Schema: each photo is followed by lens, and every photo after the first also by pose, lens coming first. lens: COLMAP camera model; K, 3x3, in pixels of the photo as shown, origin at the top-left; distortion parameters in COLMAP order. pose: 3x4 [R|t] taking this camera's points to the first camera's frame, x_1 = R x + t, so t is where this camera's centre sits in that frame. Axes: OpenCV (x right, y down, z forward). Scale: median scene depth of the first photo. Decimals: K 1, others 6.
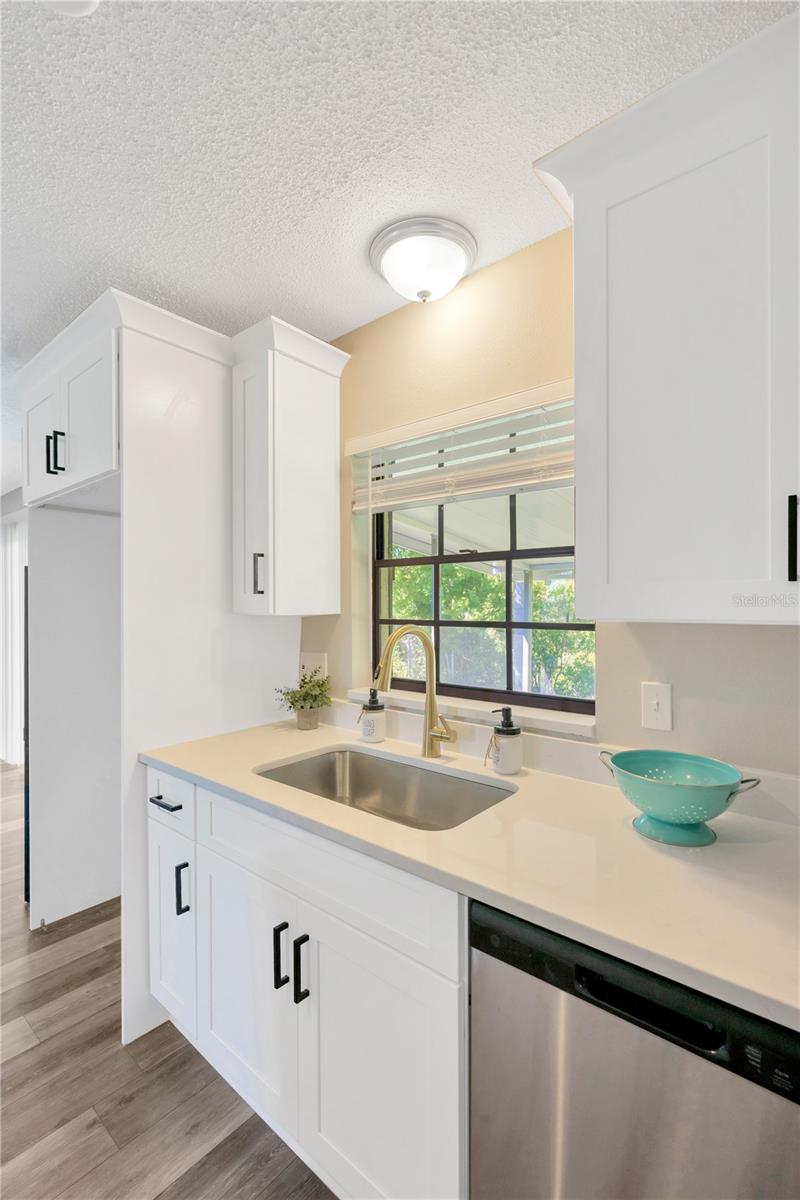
lens RADIAL K [[540.7, 0, 400.0], [0, 540.7, 600.0], [0, 0, 1]] dist [-0.001871, 0.000065]
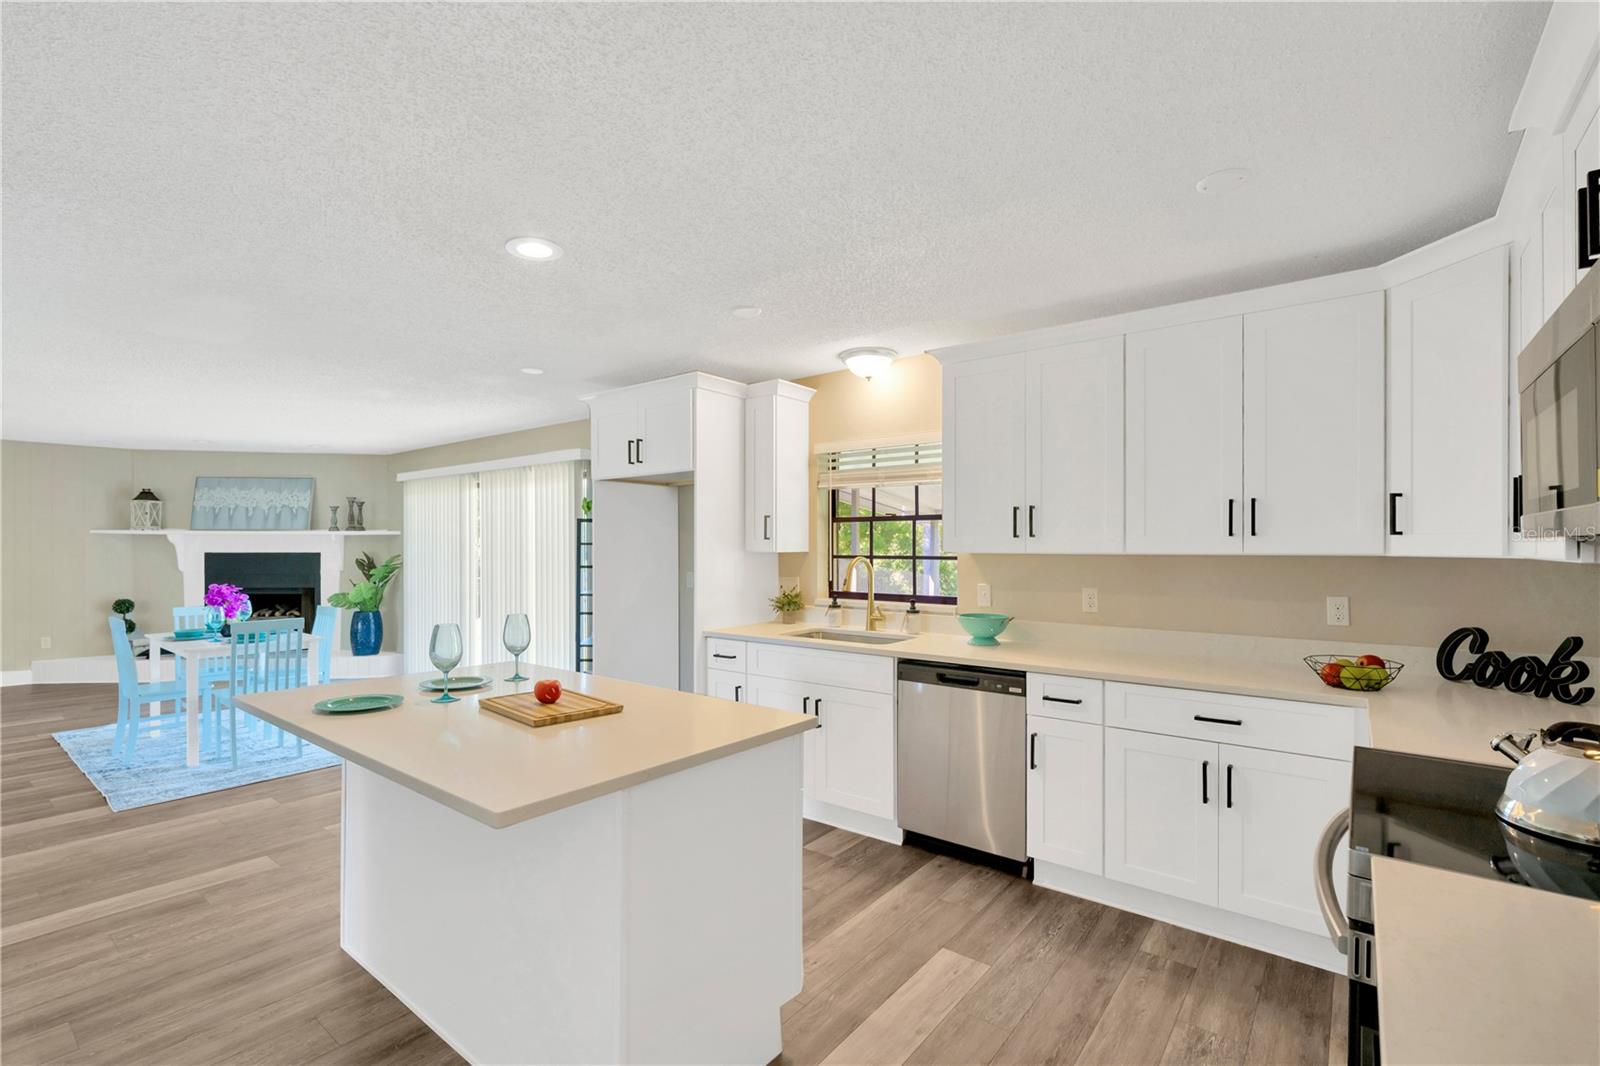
lens RADIAL K [[721.0, 0, 792.1], [0, 721.0, 531.3], [0, 0, 1]] dist [-0.001871, 0.000065]
pose [[0.999676, 0.004765, 0.024984, -0.245221], [-0.004486, 0.999927, -0.011209, -0.012125], [-0.025036, 0.011094, 0.999625, -1.283607]]
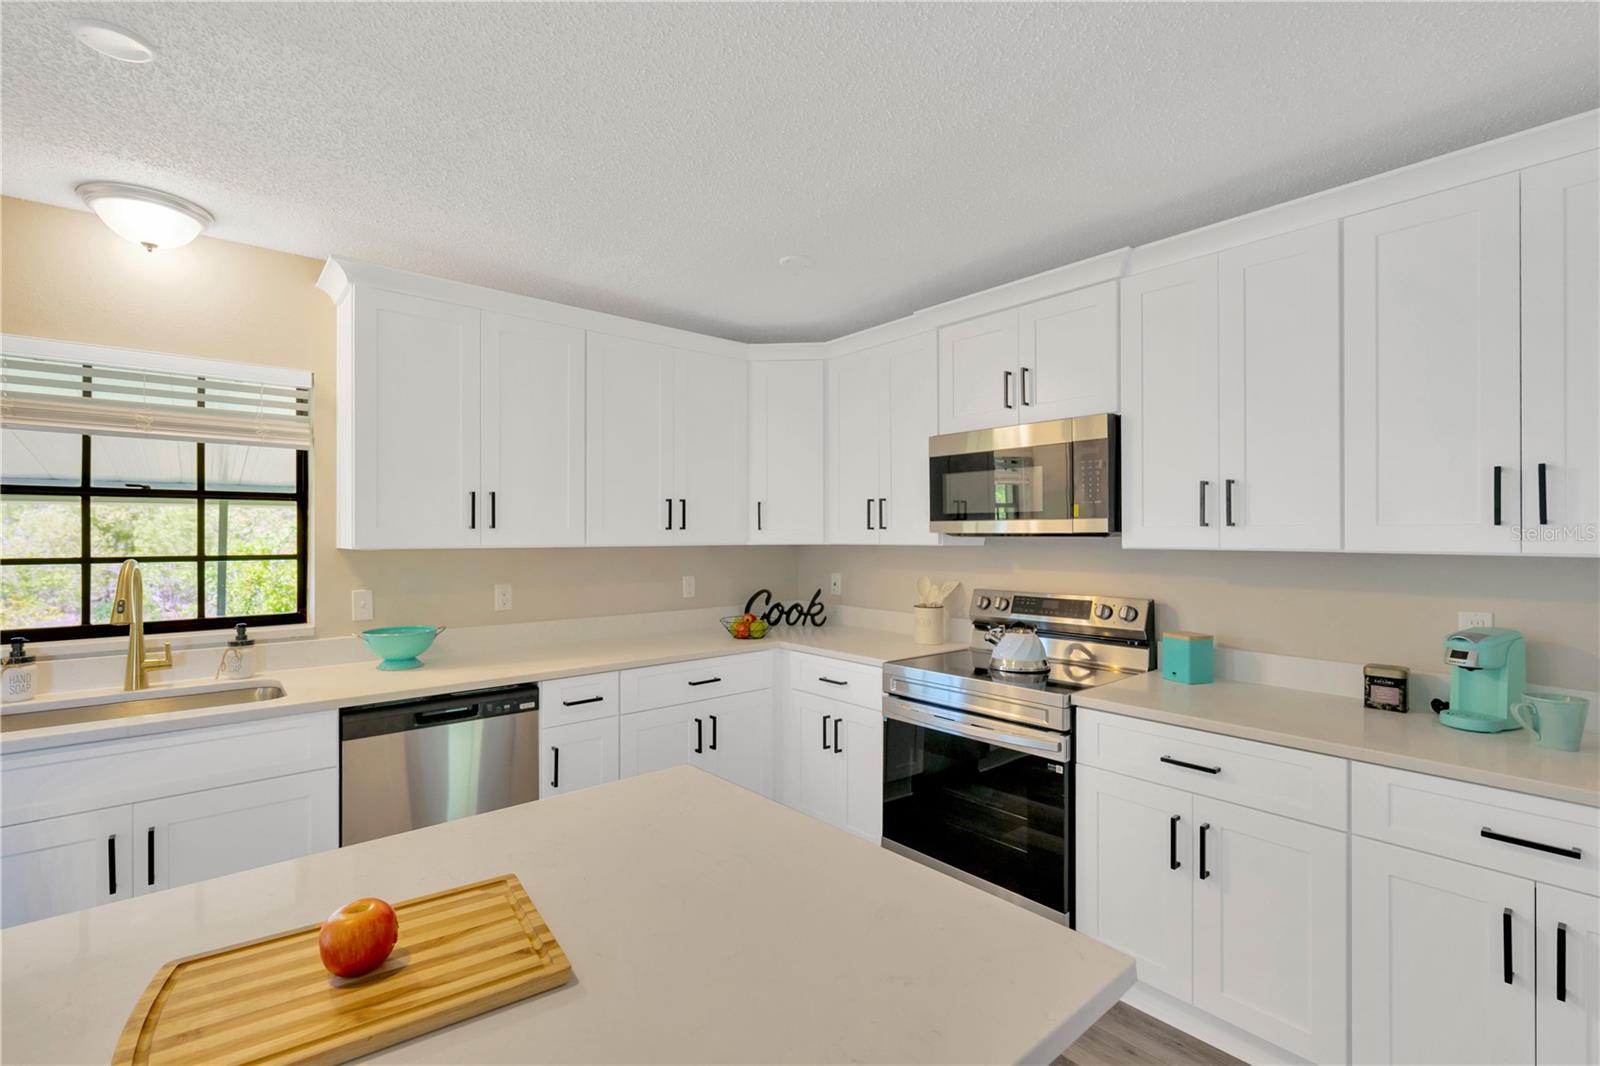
lens RADIAL K [[721.0, 0, 792.1], [0, 721.0, 531.3], [0, 0, 1]] dist [-0.001871, 0.000065]
pose [[0.163163, 0.010771, 0.986540, -1.003840], [-0.006451, 0.999931, -0.009850, -0.003803], [-0.986578, -0.004757, 0.163222, -0.405266]]
